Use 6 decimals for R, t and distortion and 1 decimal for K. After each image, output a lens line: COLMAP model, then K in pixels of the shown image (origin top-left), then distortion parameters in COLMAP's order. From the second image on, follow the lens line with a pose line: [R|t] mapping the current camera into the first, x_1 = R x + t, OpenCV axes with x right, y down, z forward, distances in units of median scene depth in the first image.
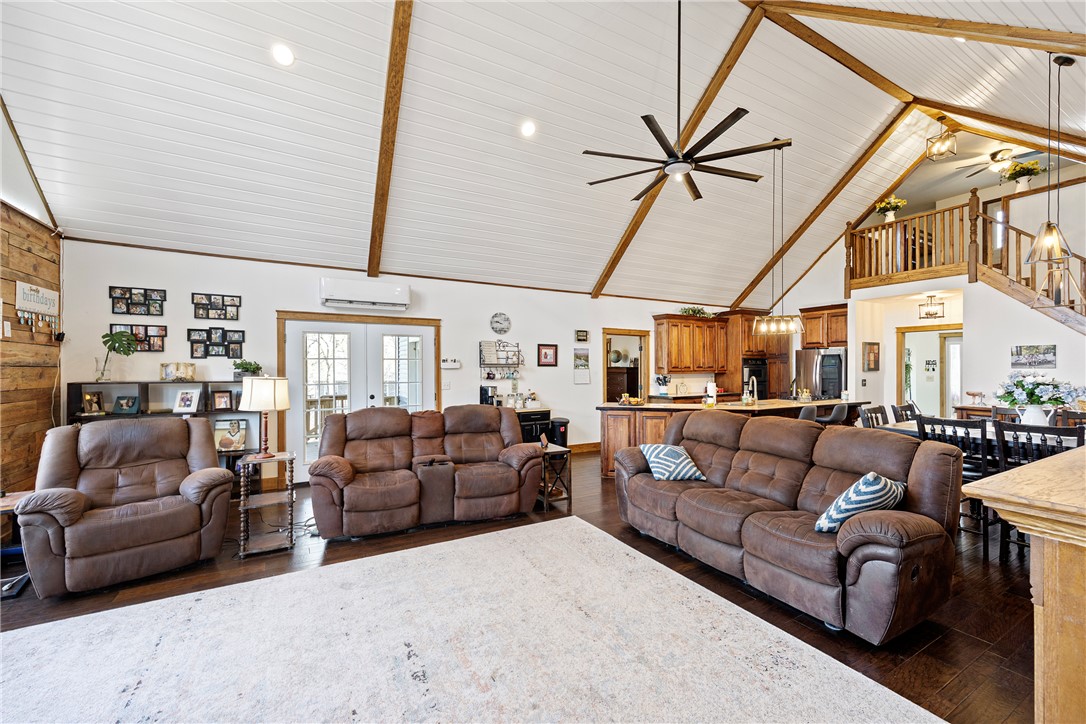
lens RADIAL K [[444.5, 0, 558.0], [0, 444.5, 365.9], [0, 0, 1]] dist [0.001919, -0.000058]
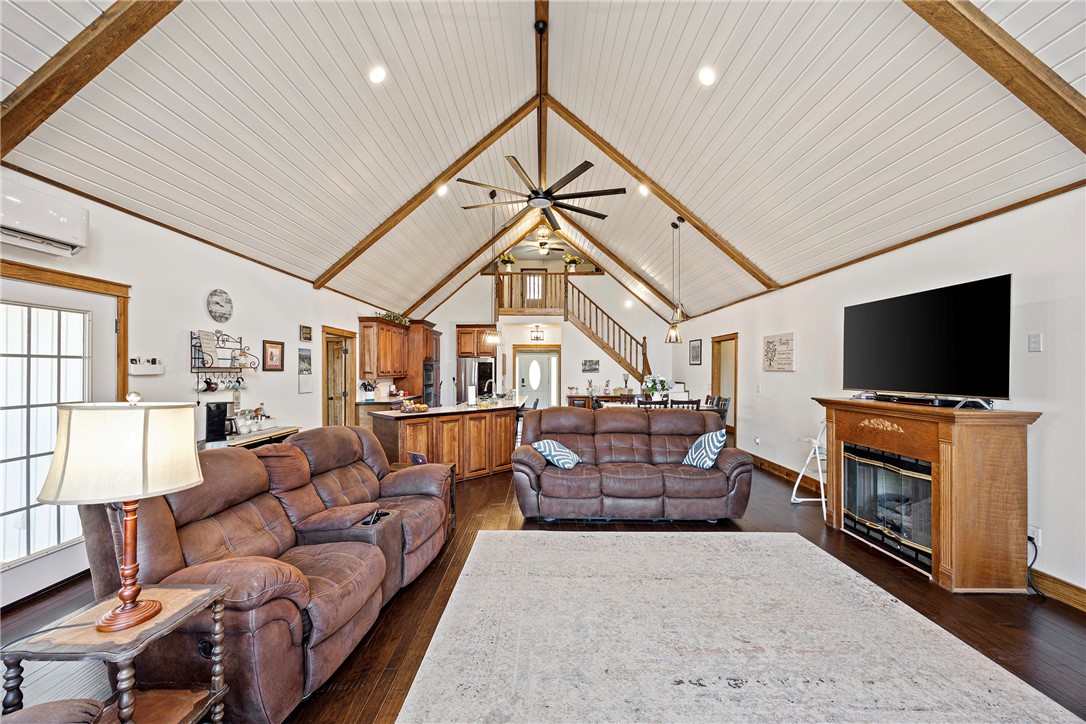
lens RADIAL K [[411.2, 0, 547.3], [0, 411.2, 362.9], [0, 0, 1]] dist [-0.001214, -0.000241]
pose [[0.507744, 0.018667, 0.861306, -0.590921], [-0.003197, 0.999799, -0.019784, -0.000659], [-0.861502, 0.007292, 0.507702, 0.395071]]
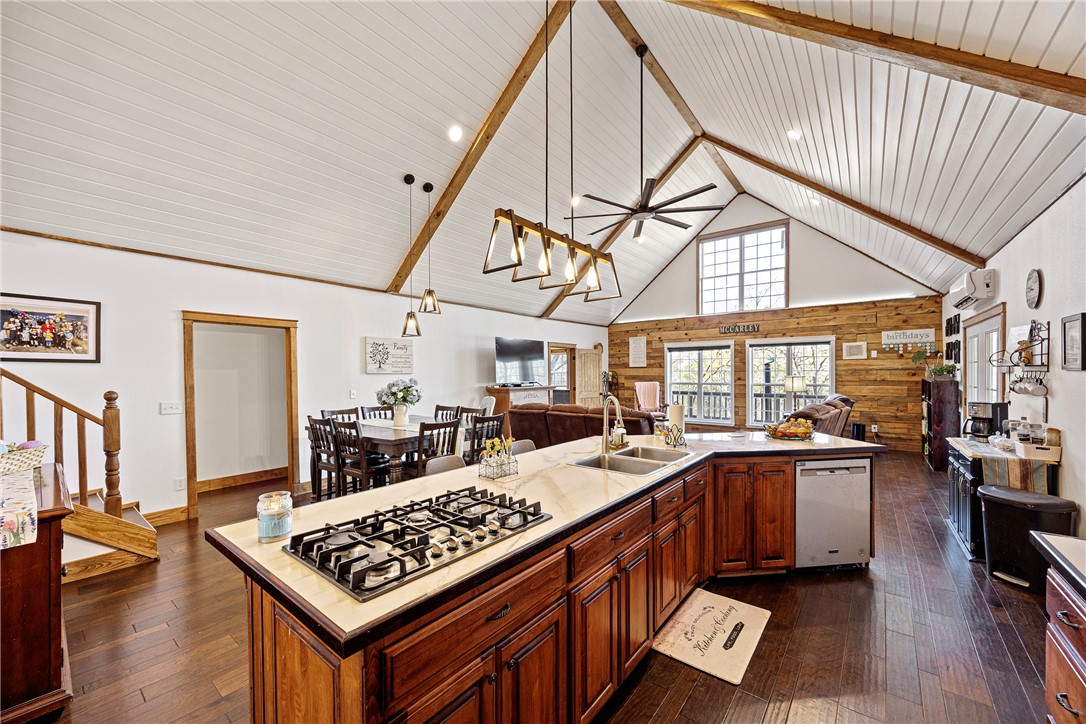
lens RADIAL K [[417.4, 0, 548.4], [0, 417.4, 376.1], [0, 0, 1]] dist [-0.000647, 0.000040]
pose [[-0.930150, 0.012310, -0.366973, 0.866006], [0.009702, 0.999913, 0.008950, -0.002765], [0.367051, 0.004765, -0.930188, 1.818448]]
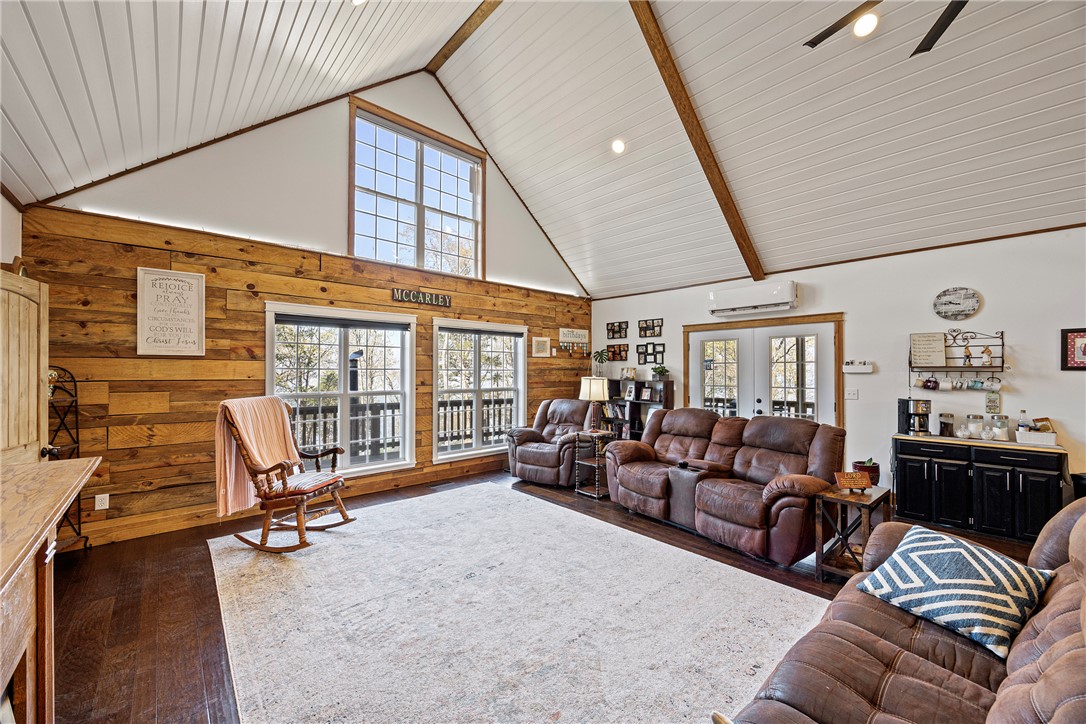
lens RADIAL K [[416.9, 0, 541.7], [0, 416.9, 366.8], [0, 0, 1]] dist [0.000012, -0.000093]
pose [[0.196838, -0.006154, -0.980417, 0.499708], [0.000339, 0.999981, -0.006209, -0.001306], [0.980436, 0.000890, 0.196836, 0.423922]]
